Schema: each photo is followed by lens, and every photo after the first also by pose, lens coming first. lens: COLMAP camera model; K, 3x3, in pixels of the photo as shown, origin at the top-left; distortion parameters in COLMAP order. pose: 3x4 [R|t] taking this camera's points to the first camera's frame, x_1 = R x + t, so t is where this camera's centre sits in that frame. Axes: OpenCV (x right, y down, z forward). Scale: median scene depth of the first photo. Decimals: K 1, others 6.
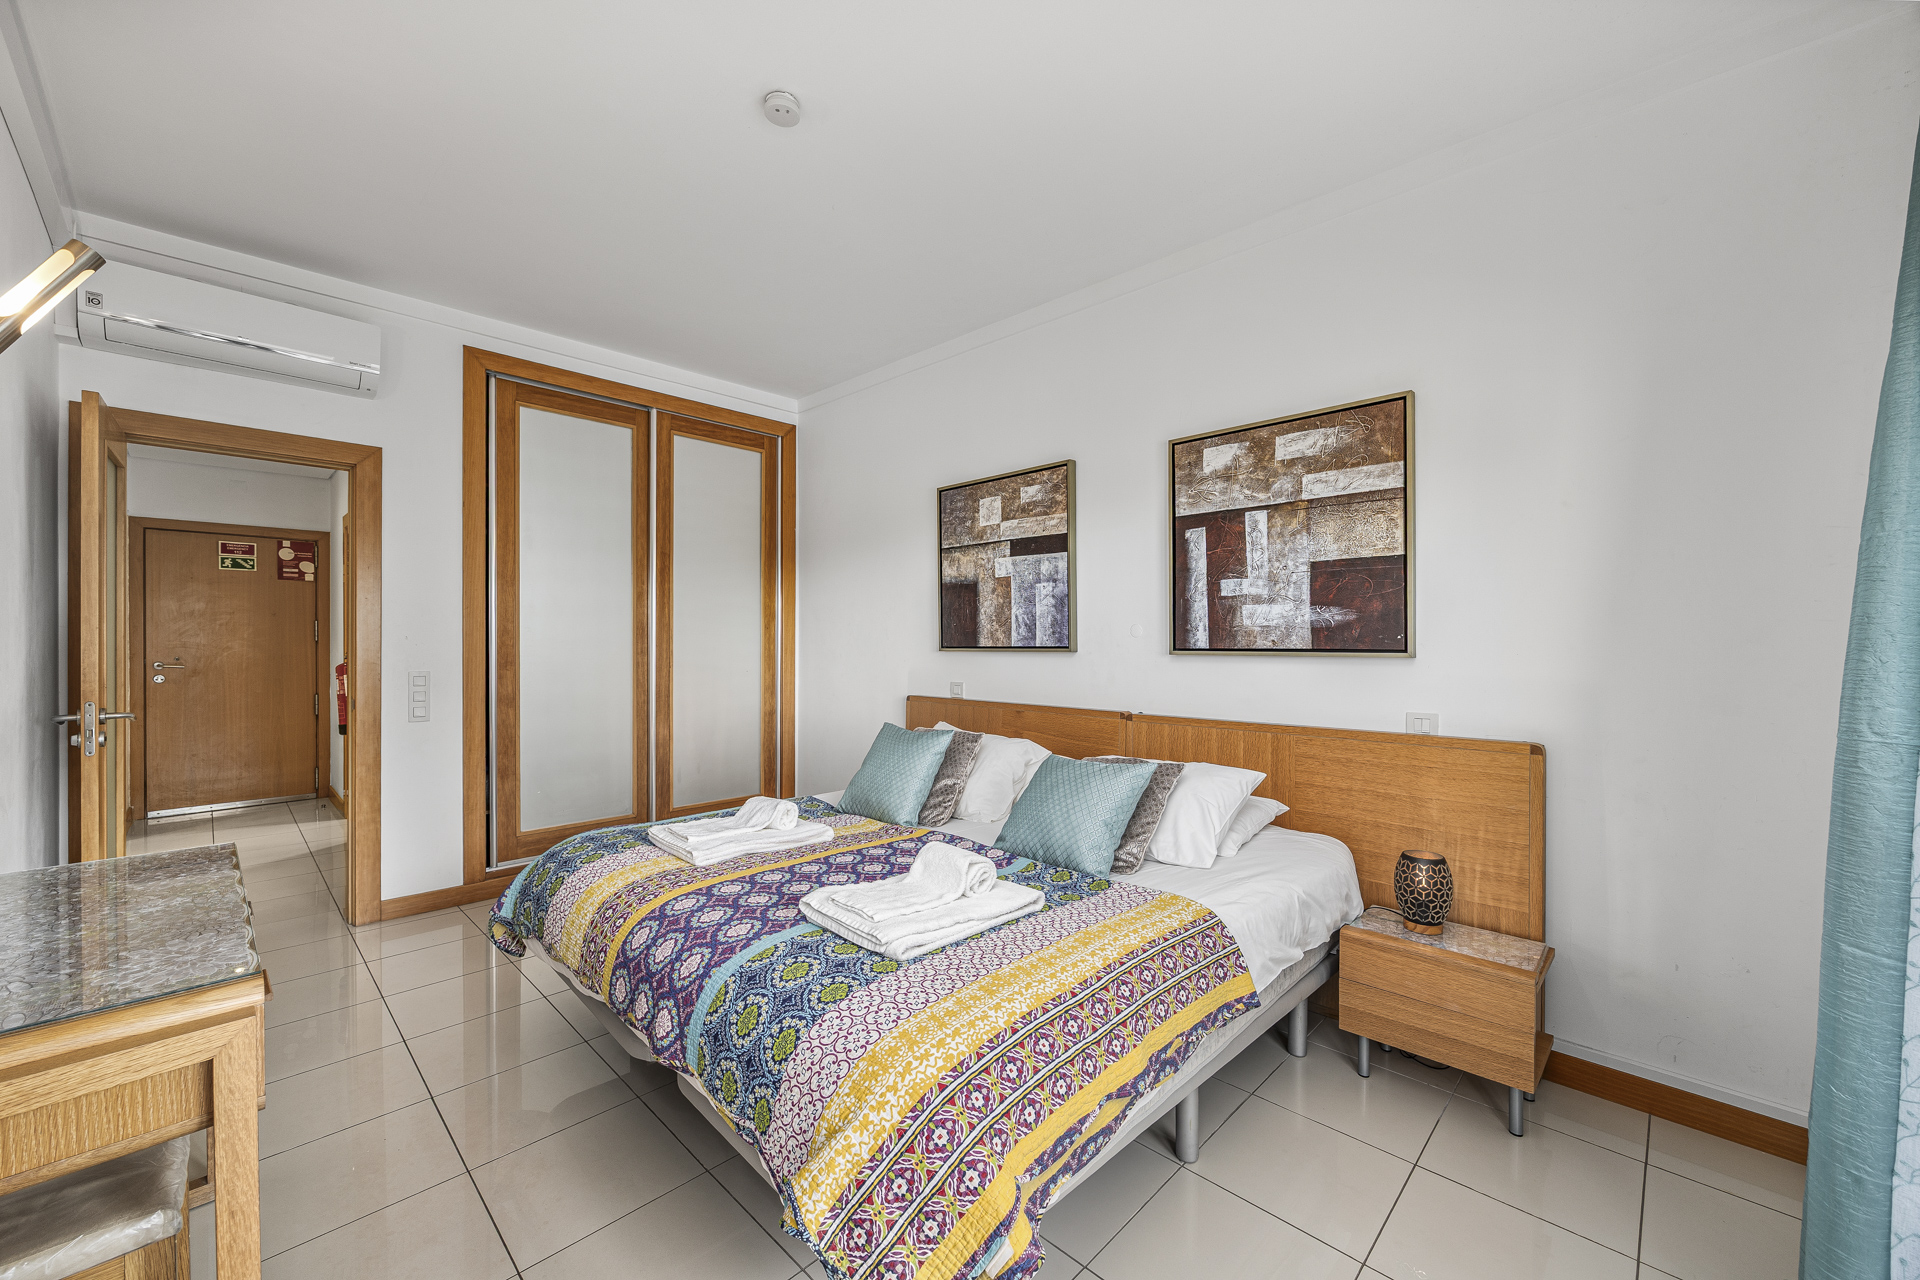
lens RADIAL K [[735.1, 0, 962.3], [0, 735.1, 638.7], [0, 0, 1]] dist [-0.001968, -0.000057]
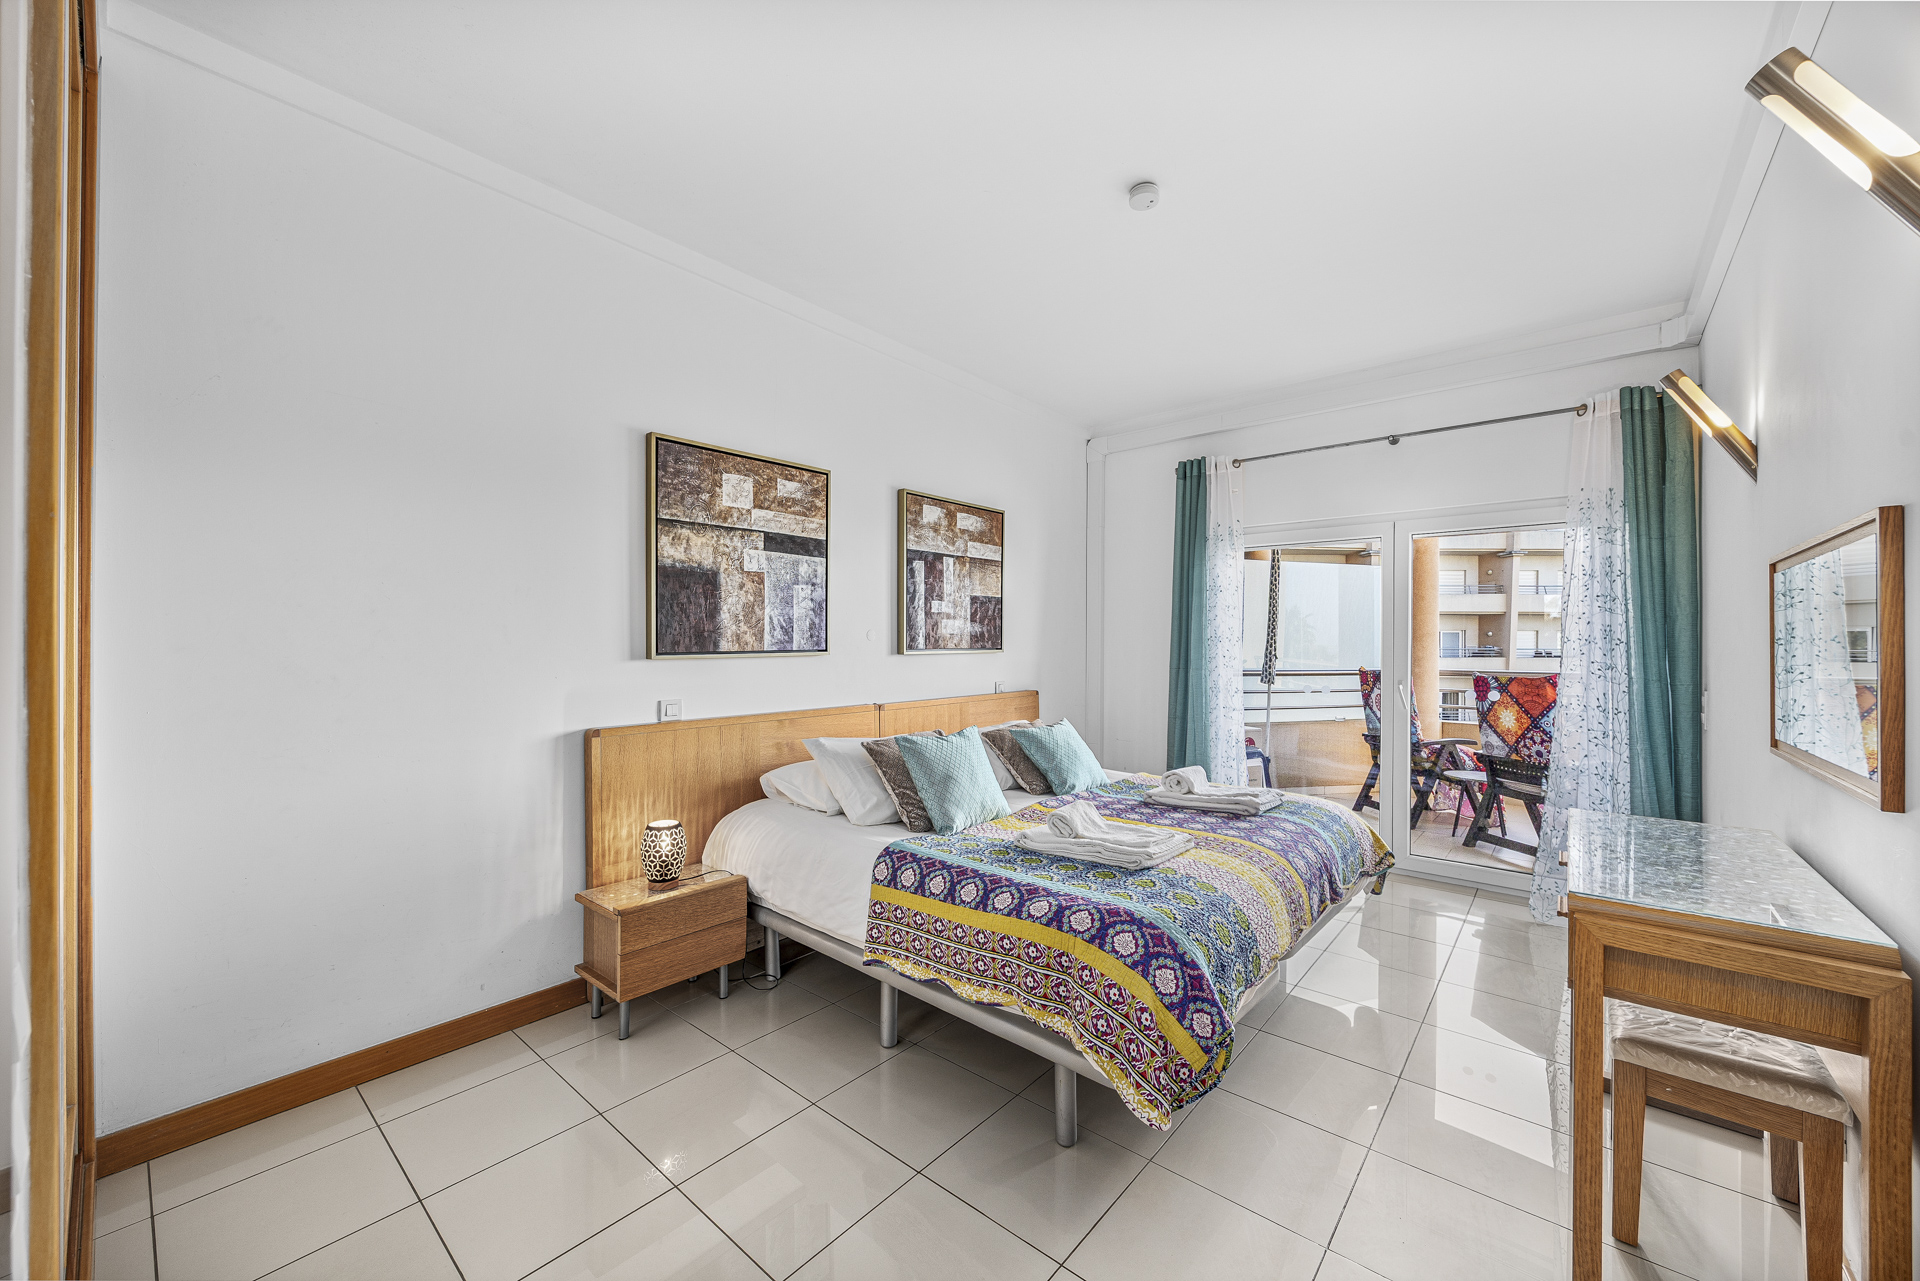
lens RADIAL K [[718.1, 0, 960.0], [0, 718.1, 640.5], [0, 0, 1]] dist [0.000265, 0.000129]
pose [[-0.052534, 0.002240, 0.998617, -0.863148], [-0.000254, 0.999997, -0.002256, -0.000177], [-0.998619, -0.000372, -0.052533, 0.850180]]
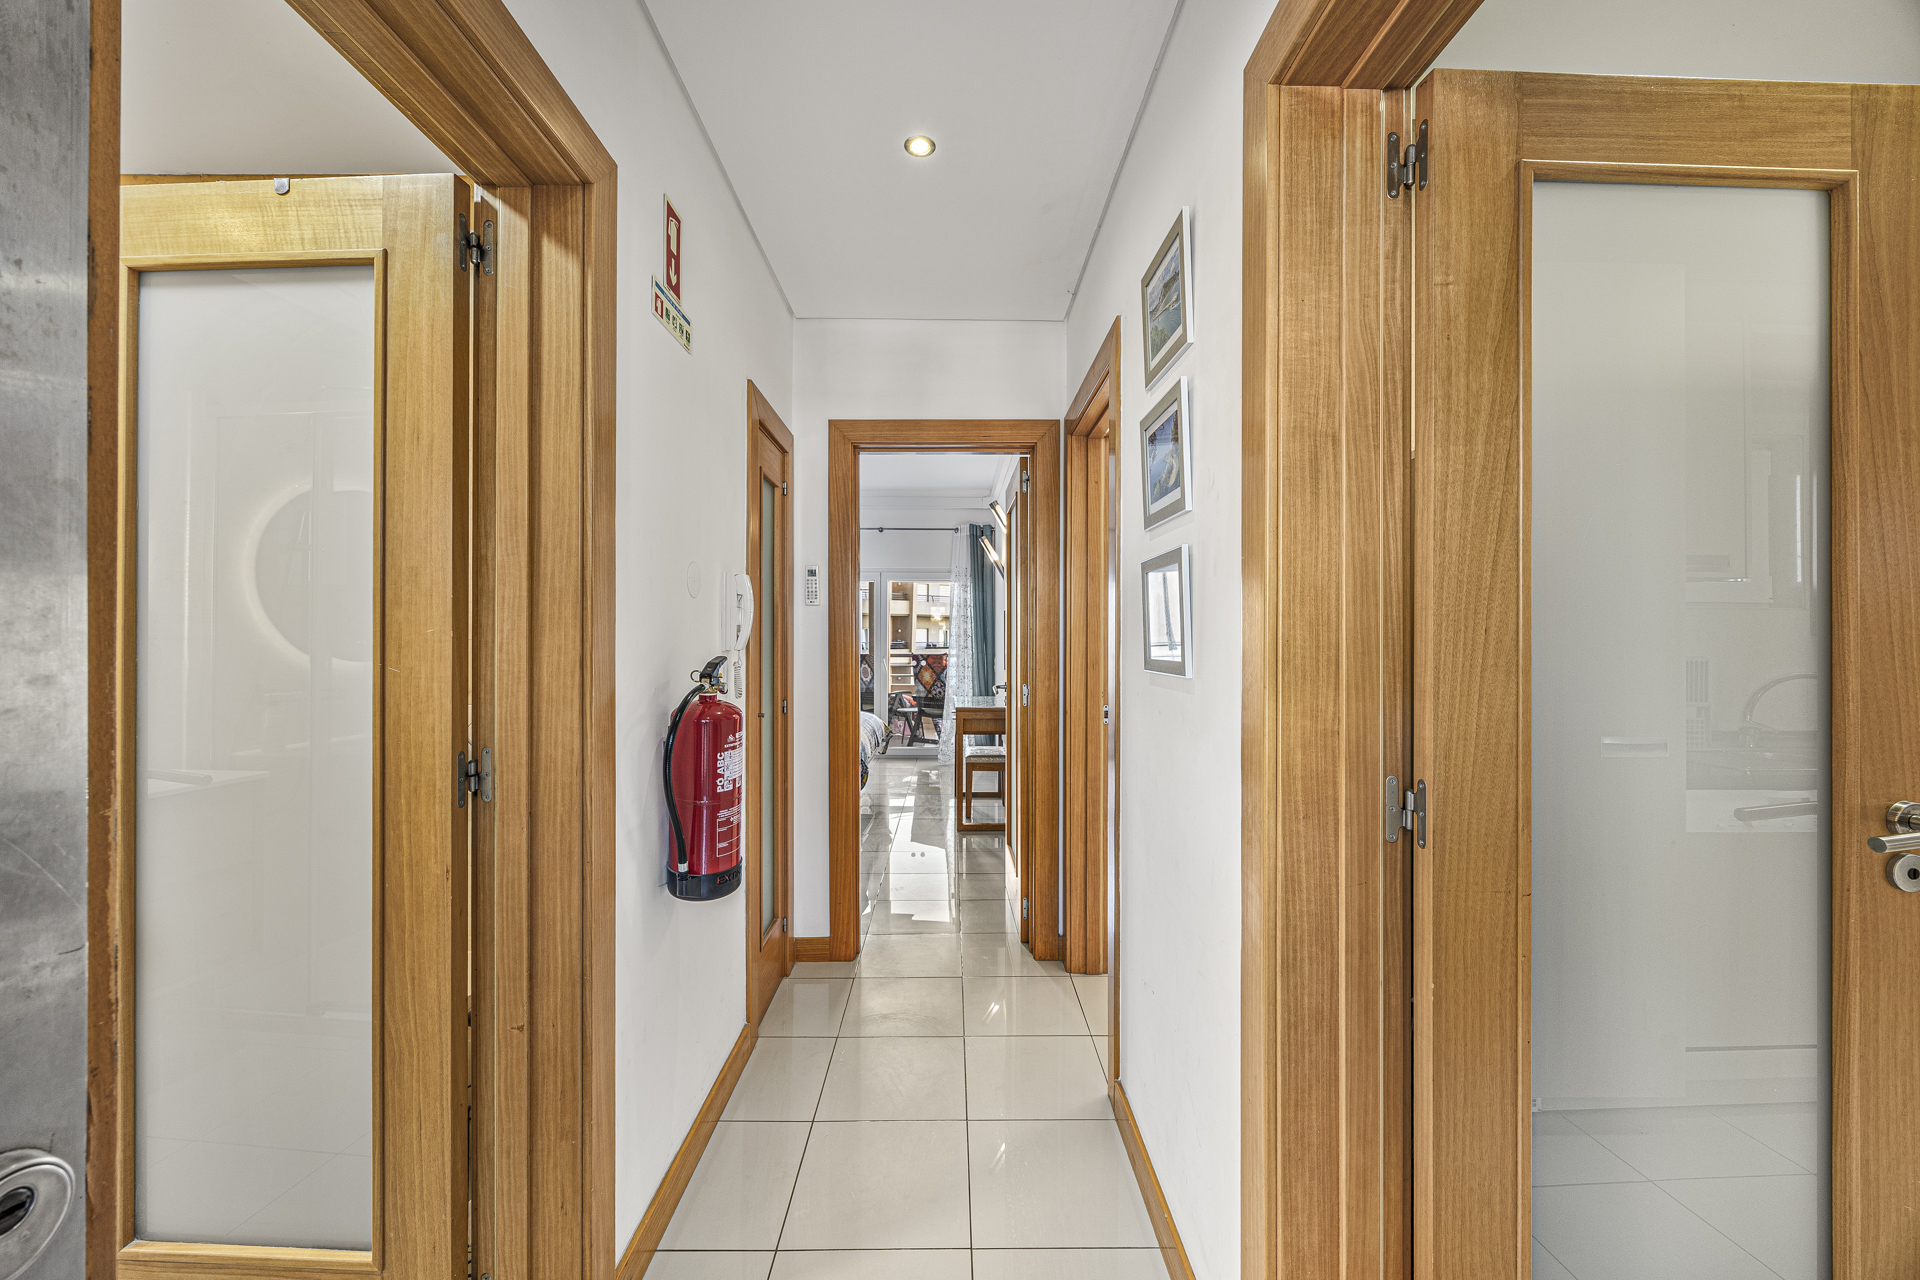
lens RADIAL K [[735.1, 0, 962.3], [0, 735.1, 638.7], [0, 0, 1]] dist [-0.001968, -0.000057]
pose [[-0.703730, -0.002068, 0.710464, -1.592772], [-0.001416, 0.999998, 0.001508, 0.001486], [-0.710466, 0.000055, -0.703732, 1.574089]]
